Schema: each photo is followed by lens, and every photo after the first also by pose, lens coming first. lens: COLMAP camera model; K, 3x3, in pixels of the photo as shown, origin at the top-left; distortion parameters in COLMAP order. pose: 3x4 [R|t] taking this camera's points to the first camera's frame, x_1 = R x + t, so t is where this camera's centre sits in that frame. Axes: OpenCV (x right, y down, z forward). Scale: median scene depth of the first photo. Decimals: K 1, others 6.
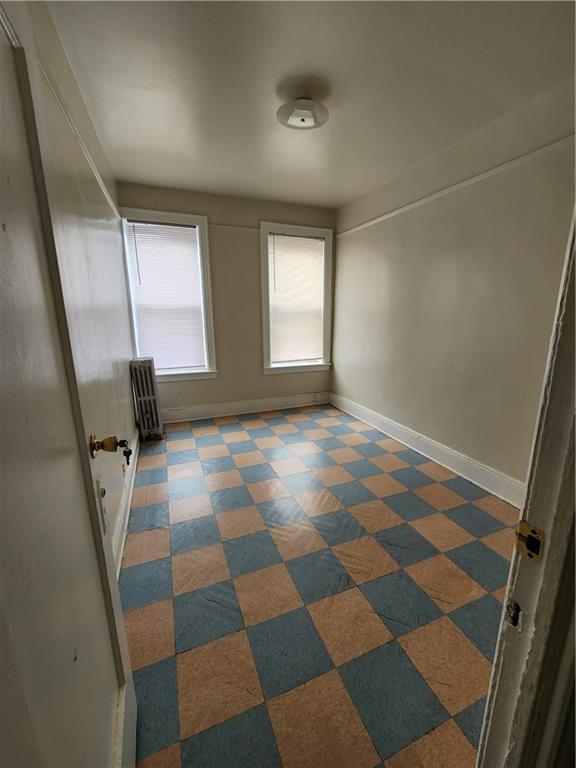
lens RADIAL K [[308.2, 0, 288.0], [0, 308.2, 384.0], [0, 0, 1]] dist [0.000882, 0.000028]
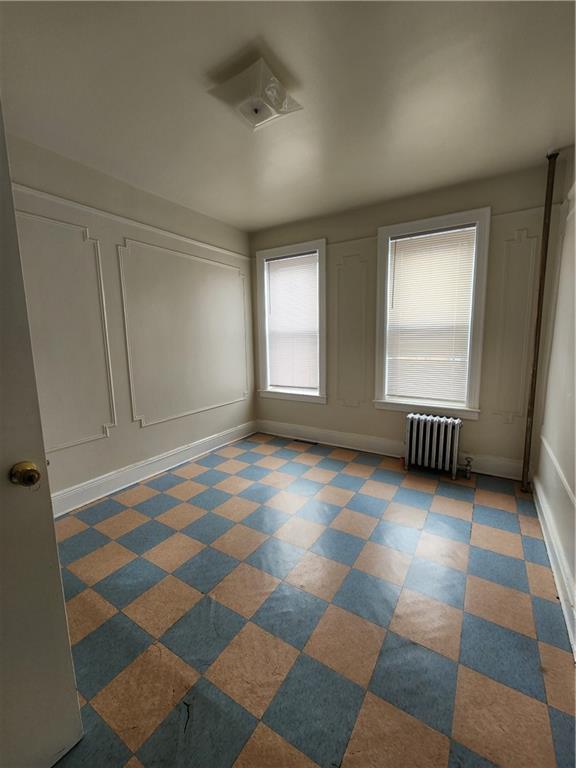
lens RADIAL K [[308.2, 0, 288.0], [0, 308.2, 384.0], [0, 0, 1]] dist [0.000882, 0.000028]
pose [[0.601099, 0.106301, -0.792073, 0.443883], [-0.179770, 0.983699, -0.004408, -0.053045], [0.778693, 0.145040, 0.610411, 0.334364]]
